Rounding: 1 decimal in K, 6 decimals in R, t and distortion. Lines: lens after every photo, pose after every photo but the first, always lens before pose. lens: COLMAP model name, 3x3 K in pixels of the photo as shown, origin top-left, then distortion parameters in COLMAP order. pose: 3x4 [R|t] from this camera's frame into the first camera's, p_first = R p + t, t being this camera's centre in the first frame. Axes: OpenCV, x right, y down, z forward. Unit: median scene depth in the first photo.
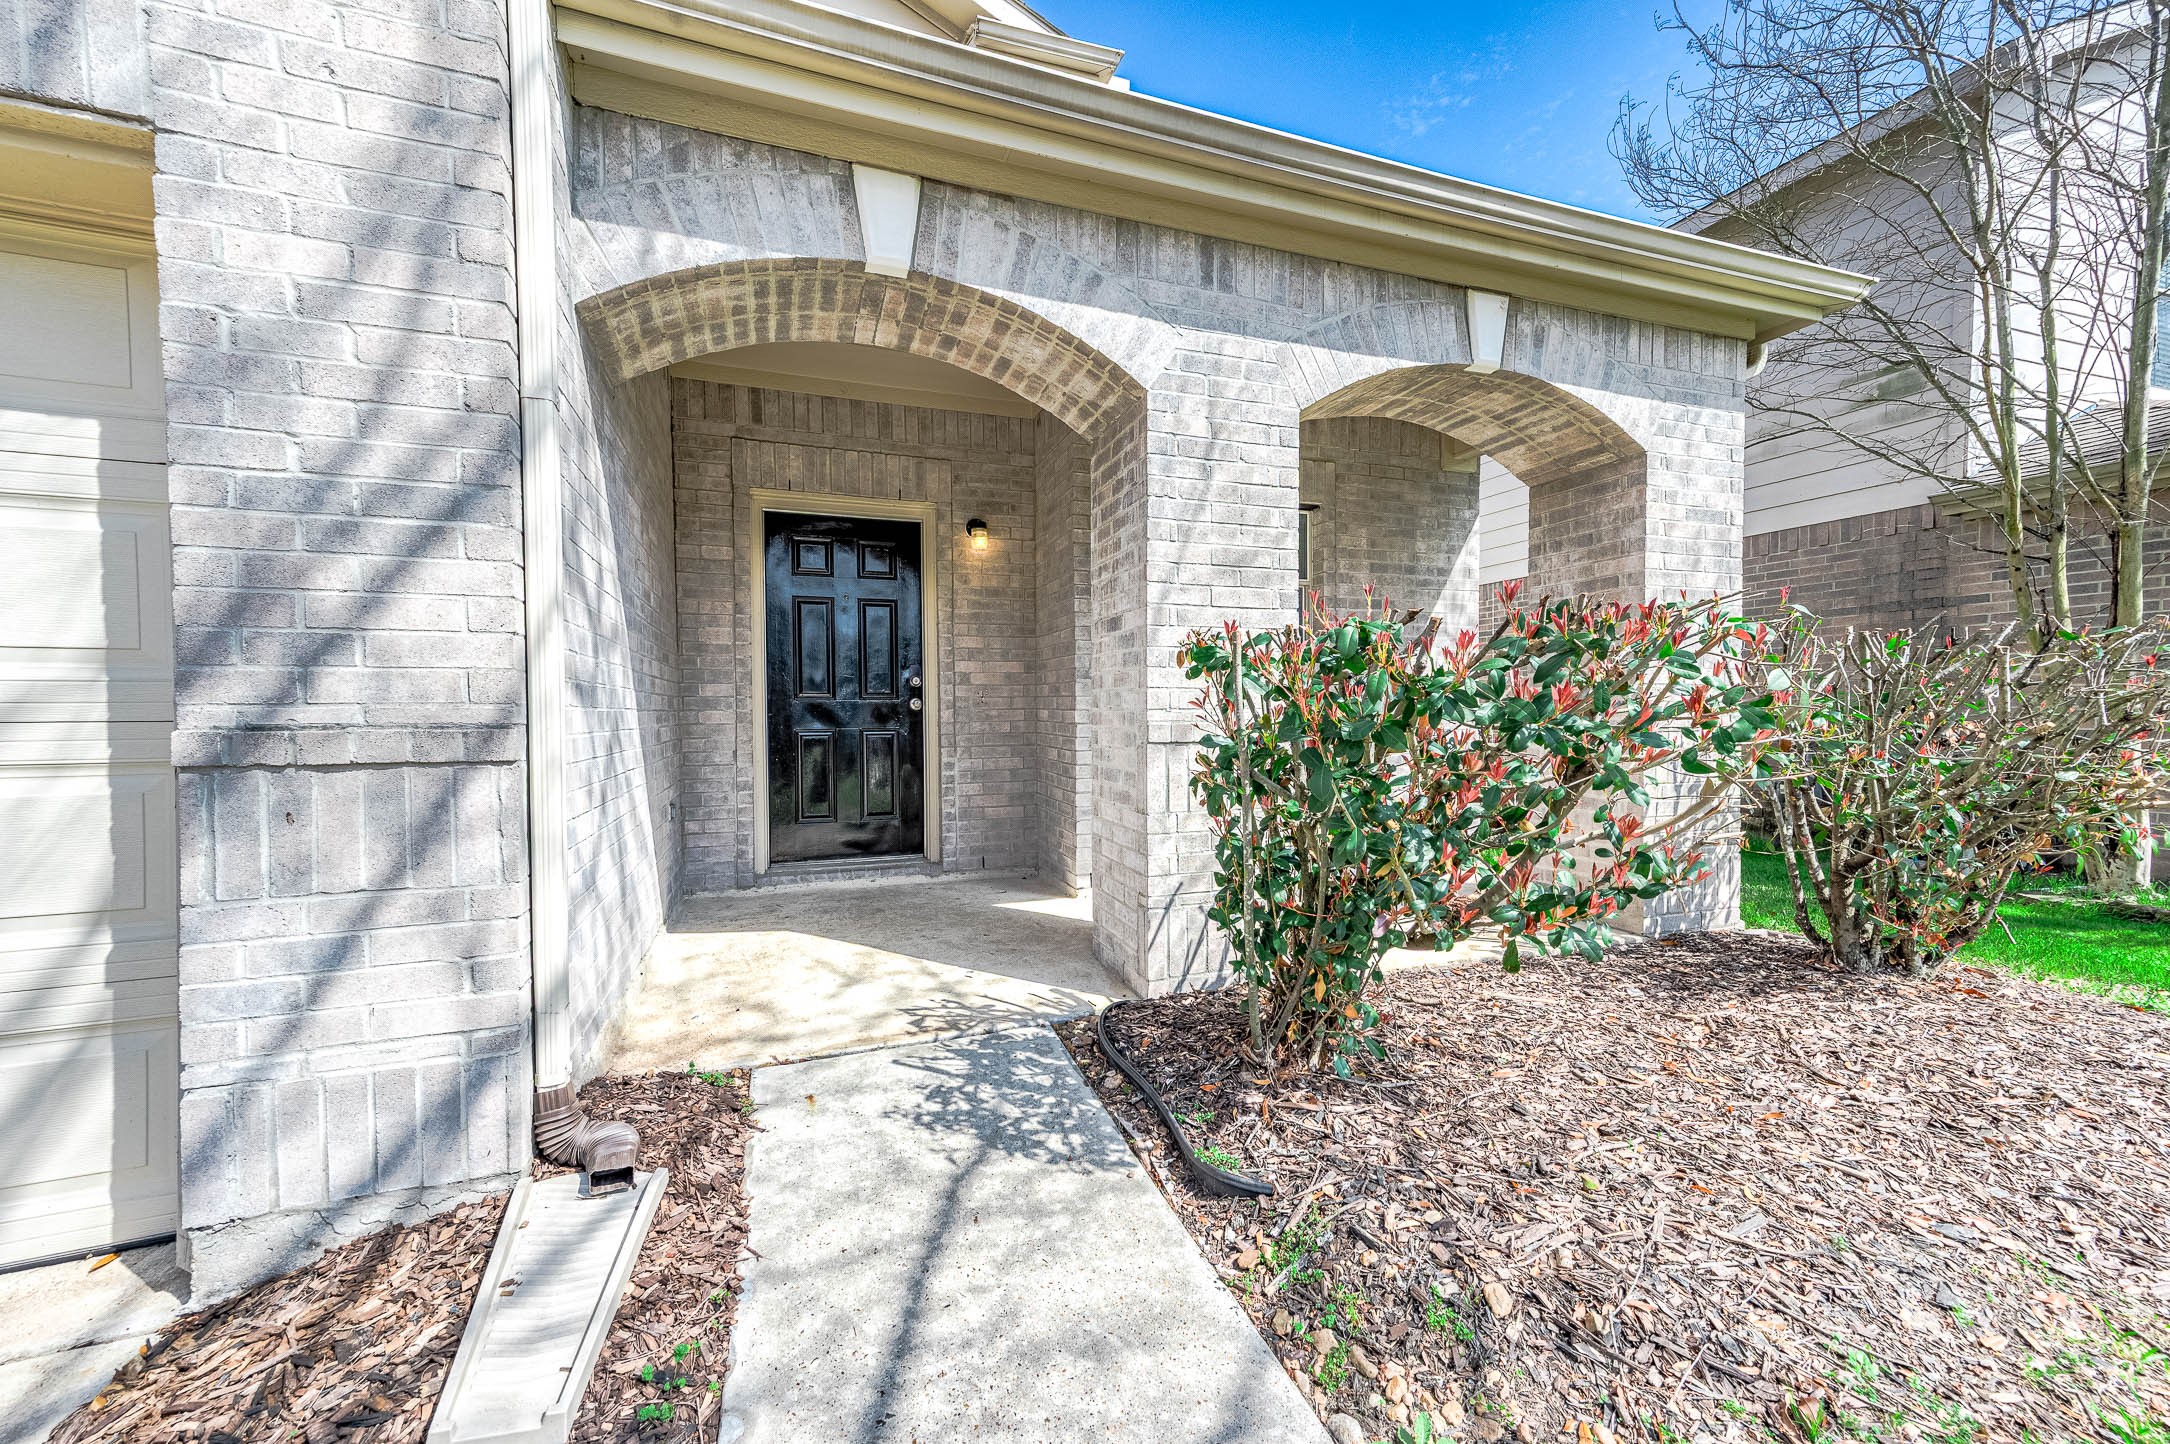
lens RADIAL K [[857.4, 0, 1087.5], [0, 857.4, 727.9], [0, 0, 1]] dist [0.030662, 0.000107]
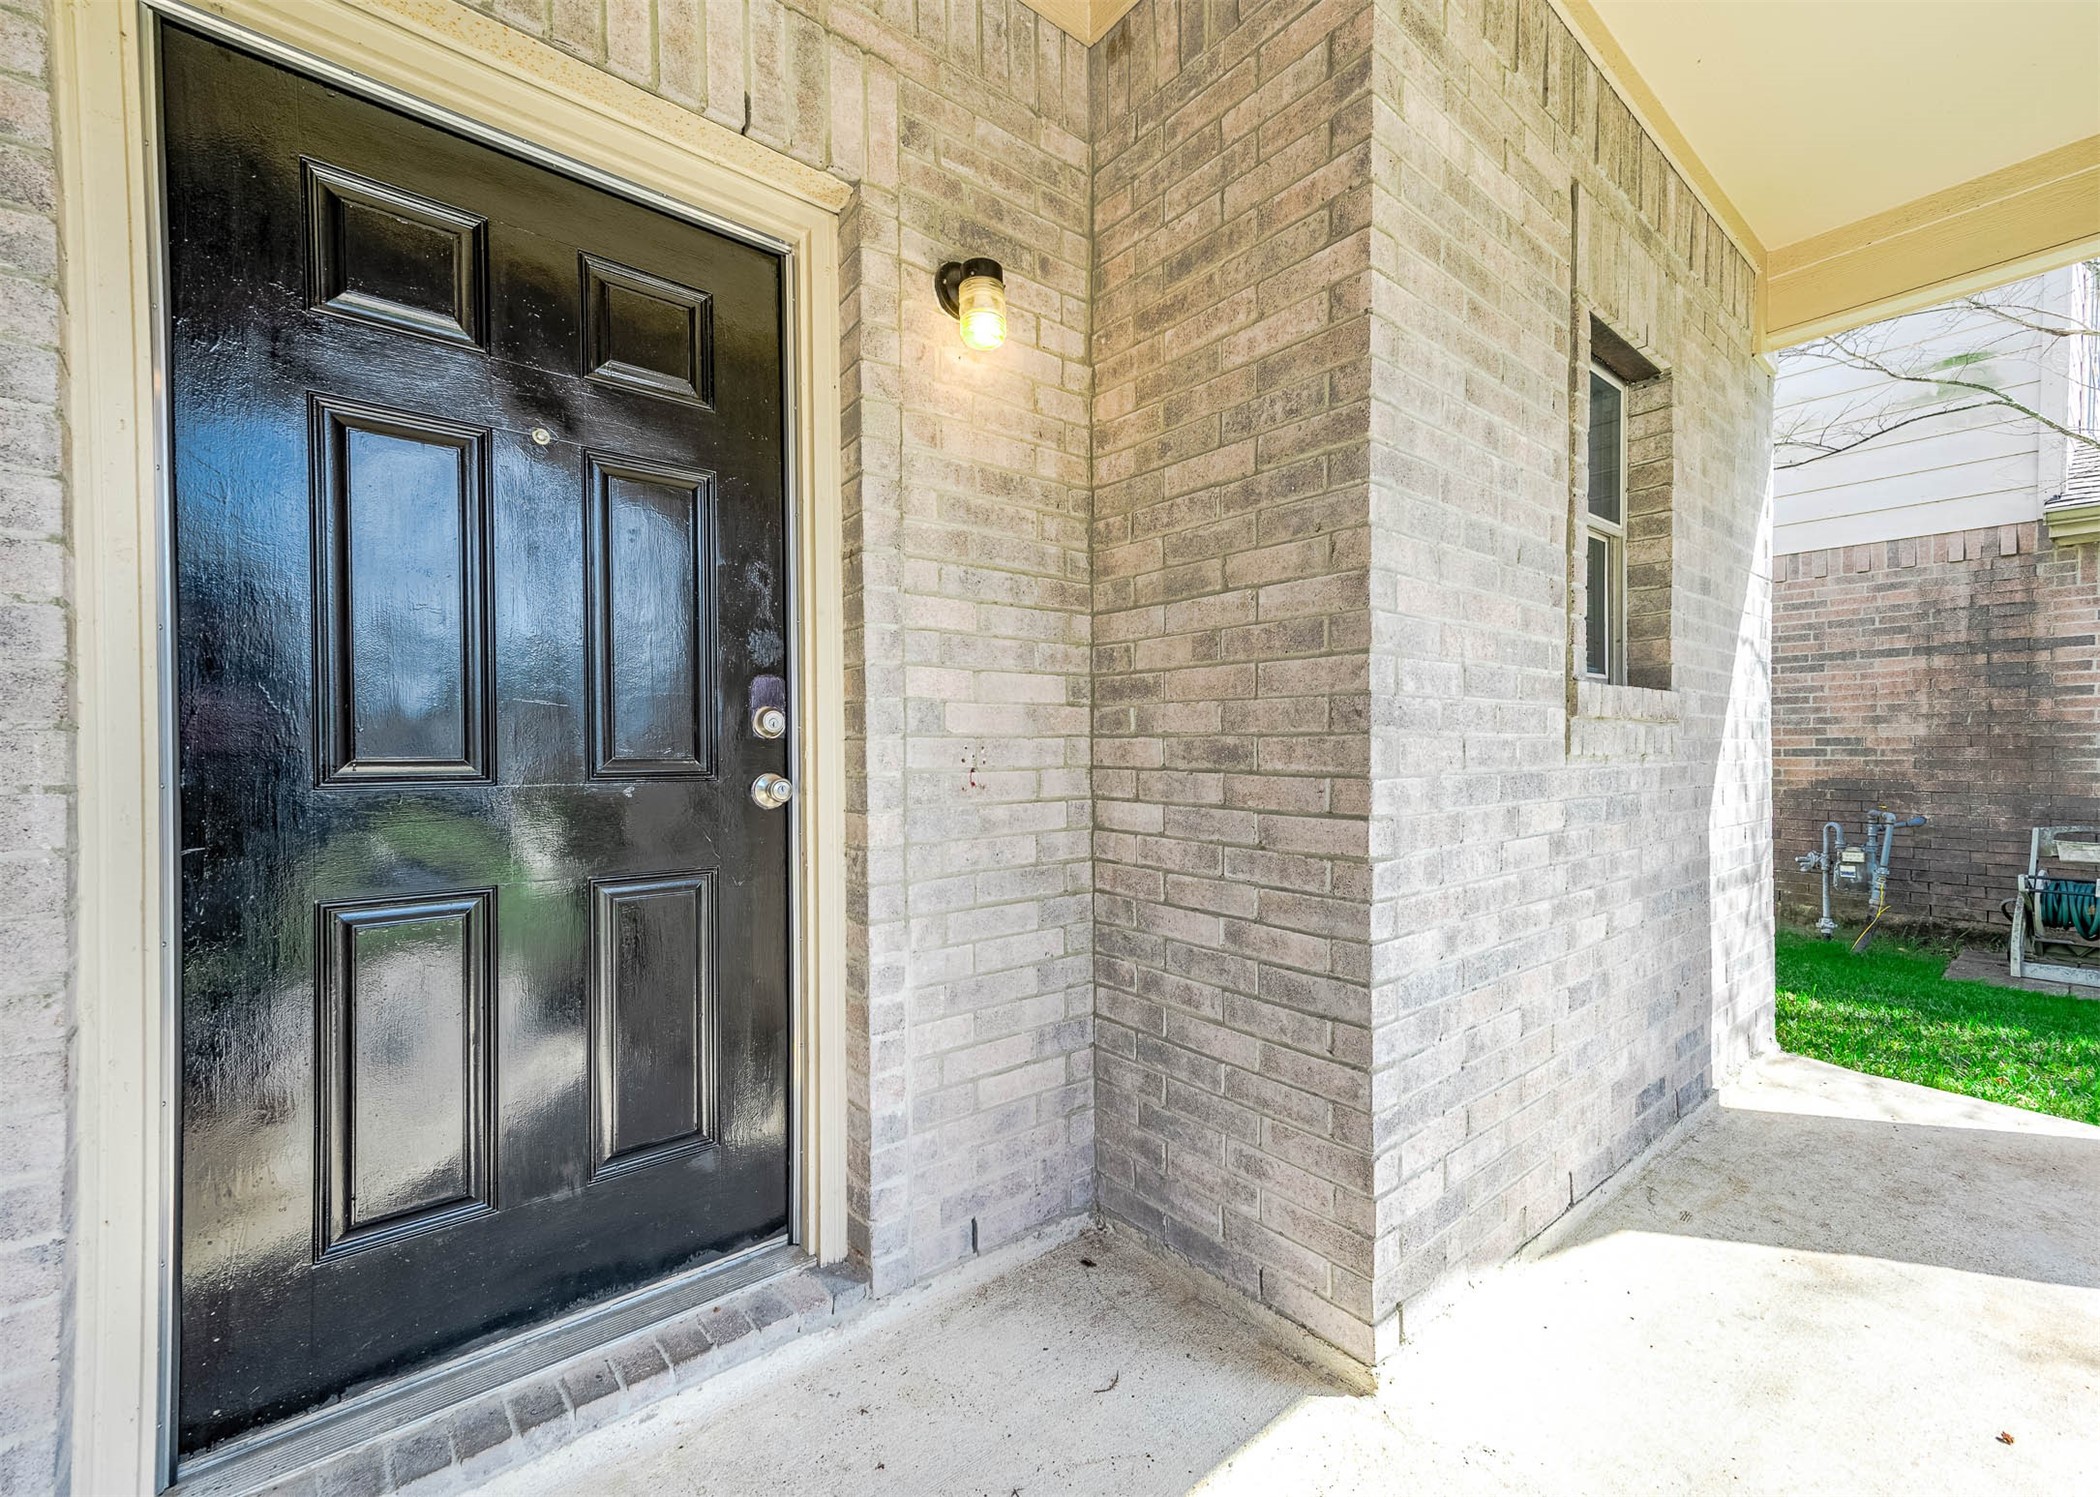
lens RADIAL K [[862.4, 0, 1058.5], [0, 862.4, 751.1], [0, 0, 1]] dist [0.022947, 0.000107]
pose [[0.936912, 0.001610, 0.349562, -0.215502], [0.005655, 0.999789, -0.019760, -0.036421], [-0.349520, 0.020490, 0.936705, 0.651405]]
